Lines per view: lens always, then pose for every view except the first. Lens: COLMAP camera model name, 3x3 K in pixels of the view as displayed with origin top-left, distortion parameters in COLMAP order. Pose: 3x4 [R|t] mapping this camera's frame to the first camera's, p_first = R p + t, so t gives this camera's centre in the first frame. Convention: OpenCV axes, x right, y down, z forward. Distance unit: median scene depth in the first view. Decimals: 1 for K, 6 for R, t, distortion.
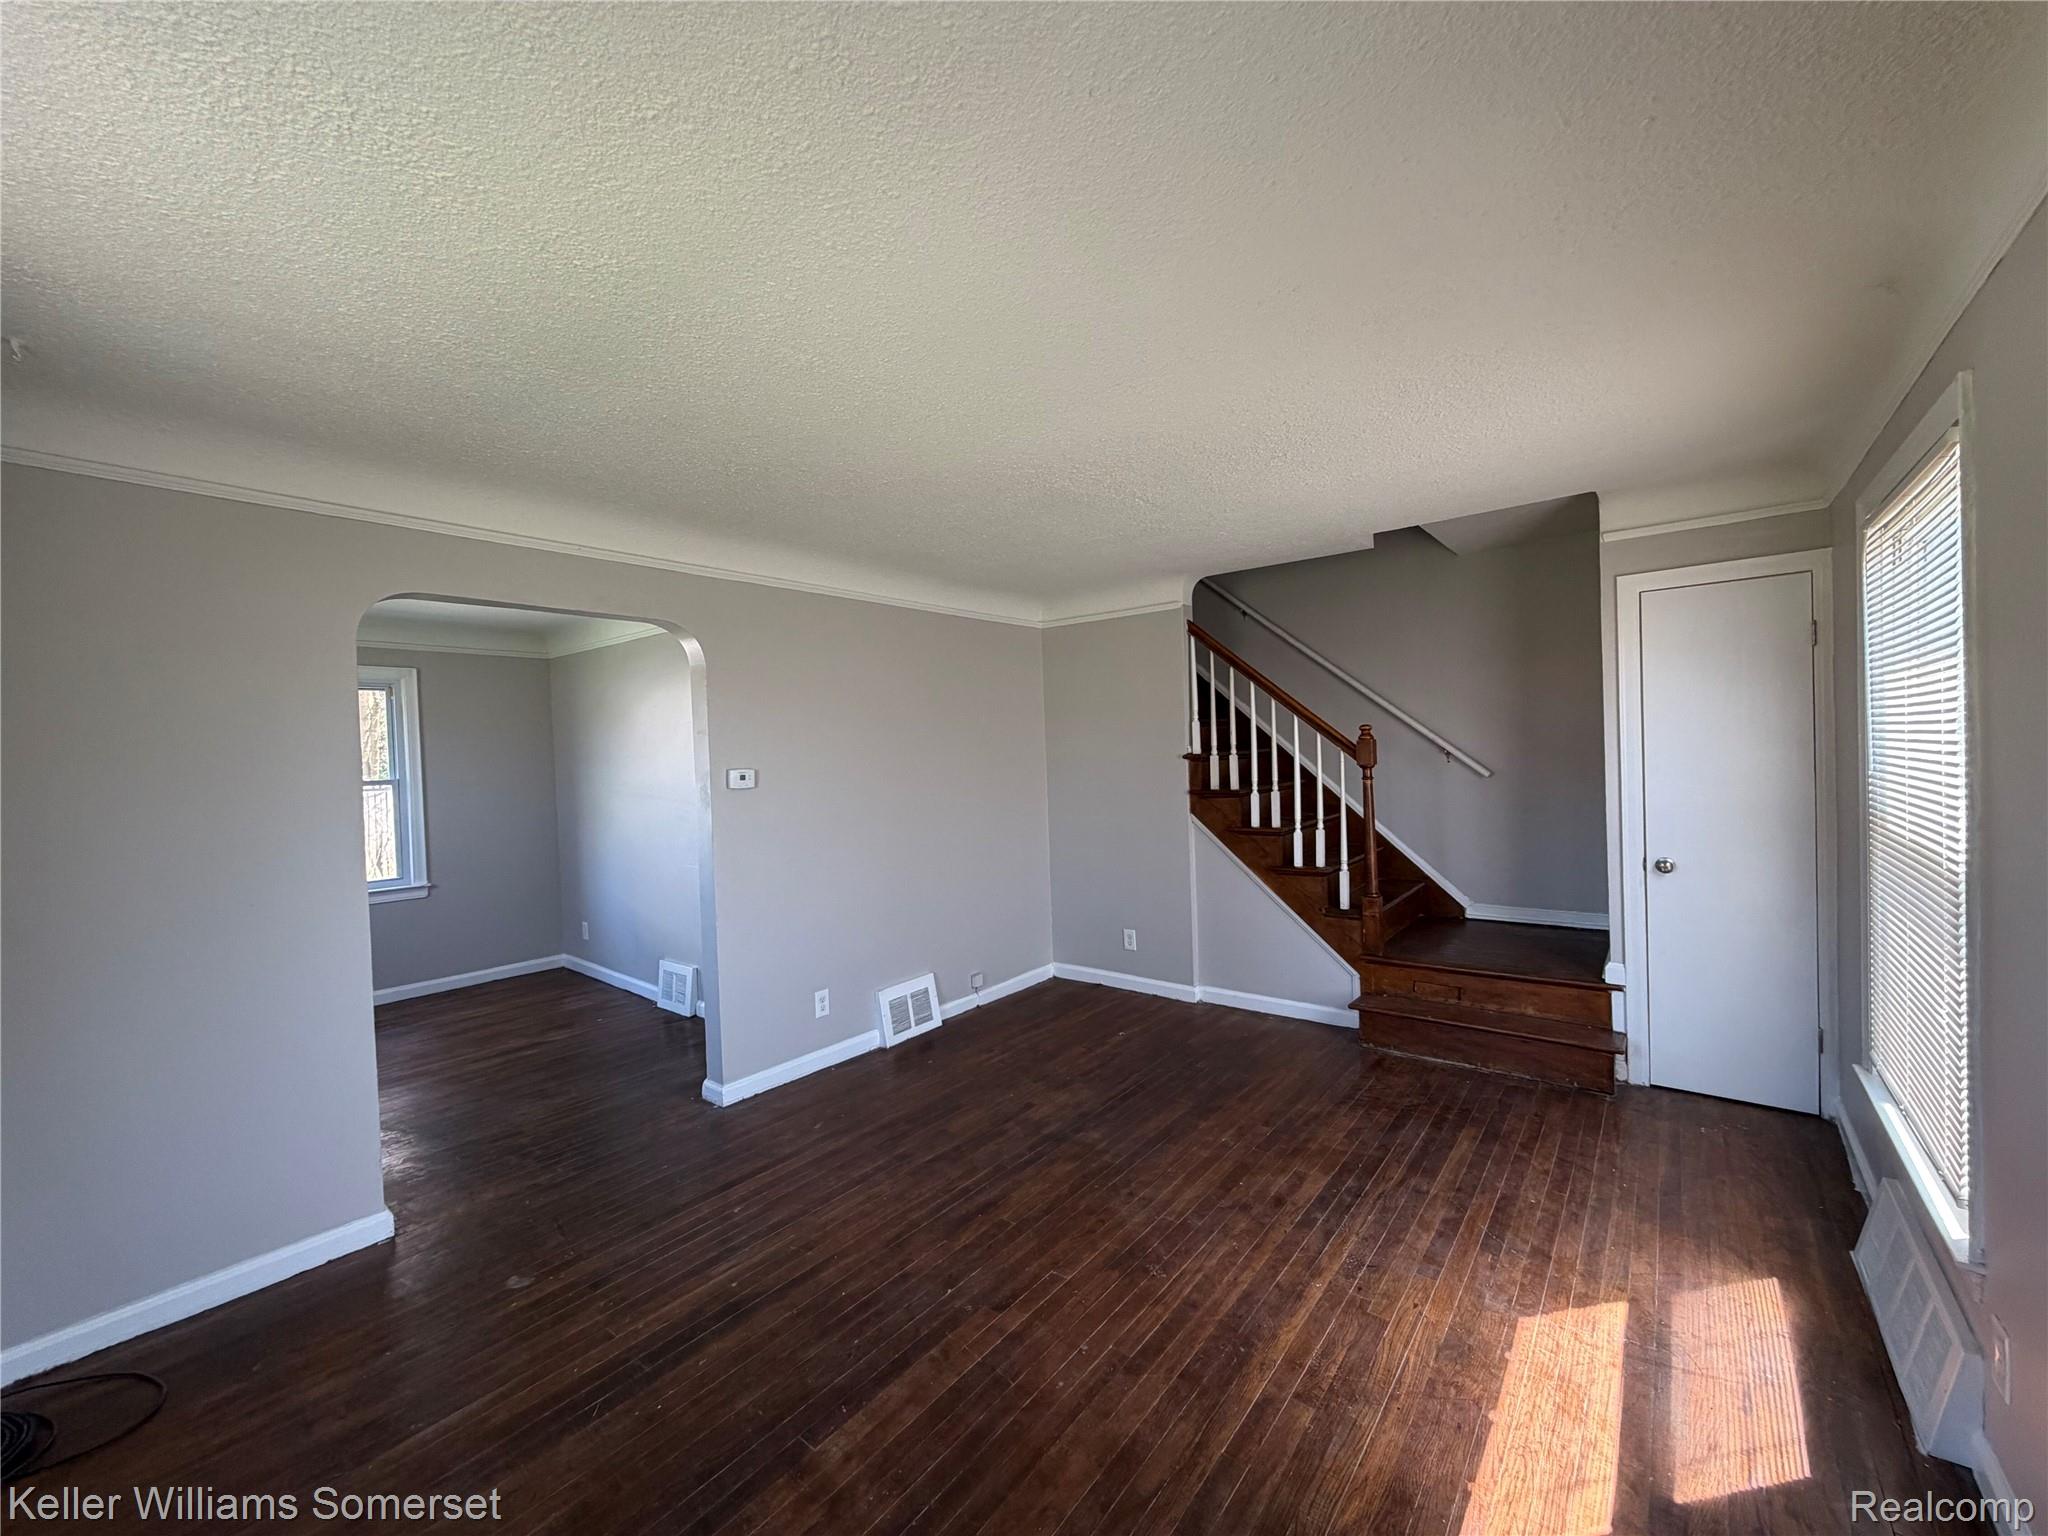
lens RADIAL K [[811.4, 0, 1020.8], [0, 811.4, 770.0], [0, 0, 1]] dist [-0.001204, 0.000381]
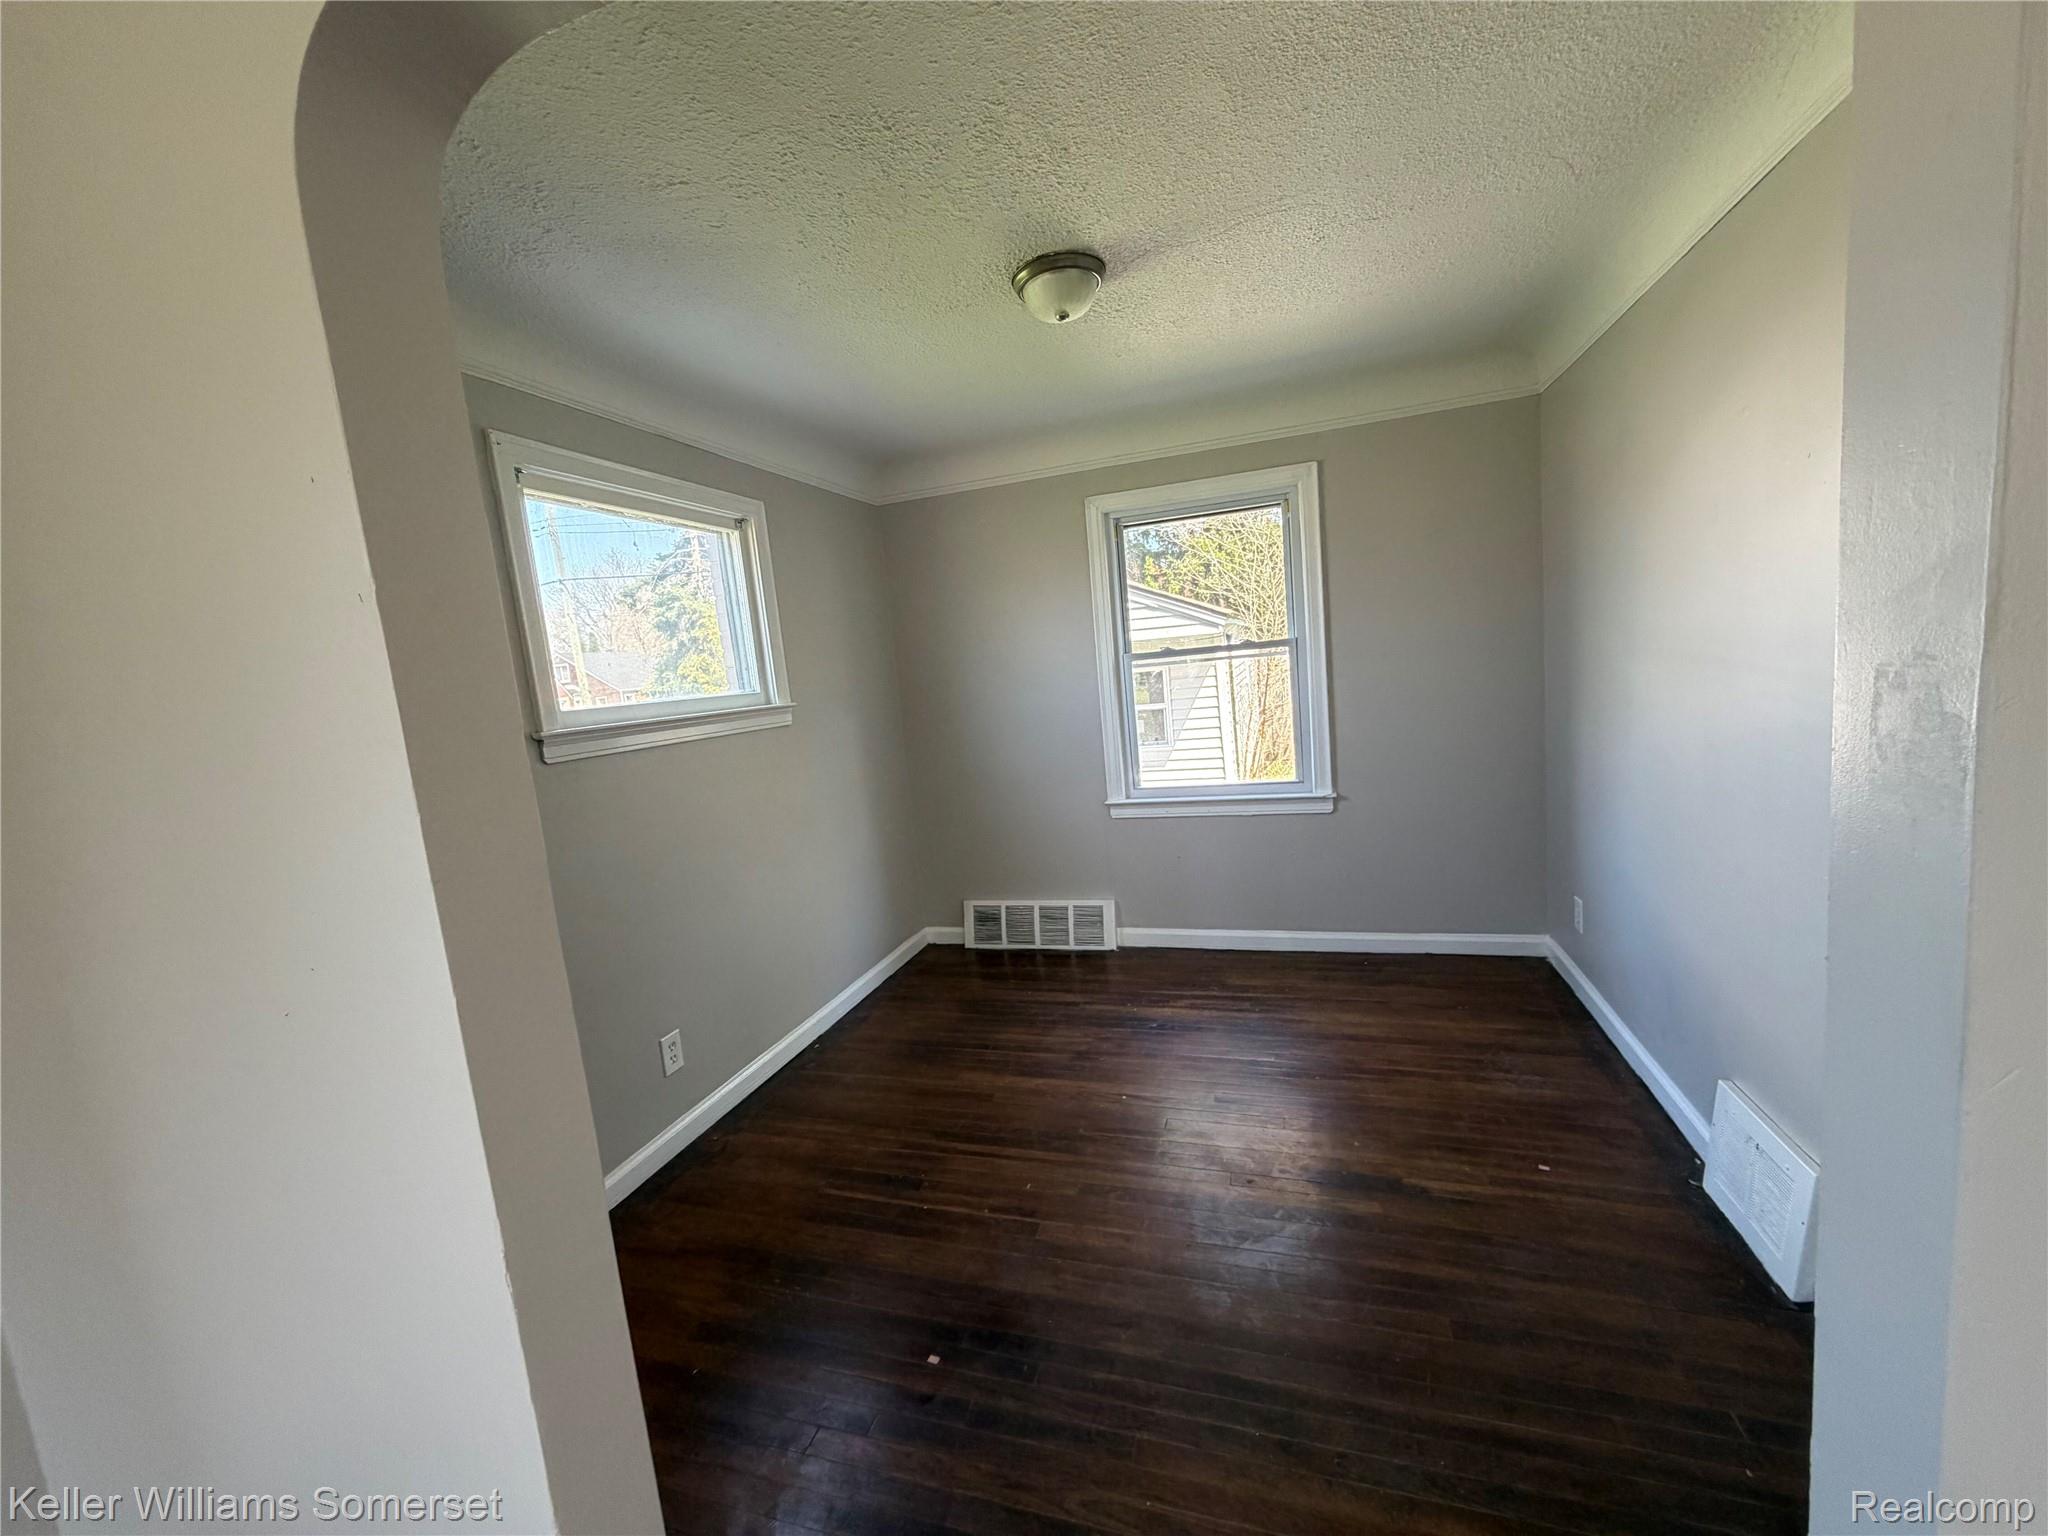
lens RADIAL K [[811.4, 0, 1020.8], [0, 811.4, 770.0], [0, 0, 1]] dist [-0.001204, 0.000381]
pose [[0.357693, 0.120283, -0.926060, -0.415954], [0.064302, 0.986144, 0.152923, 0.004062], [0.931623, -0.114247, 0.345003, 1.075168]]
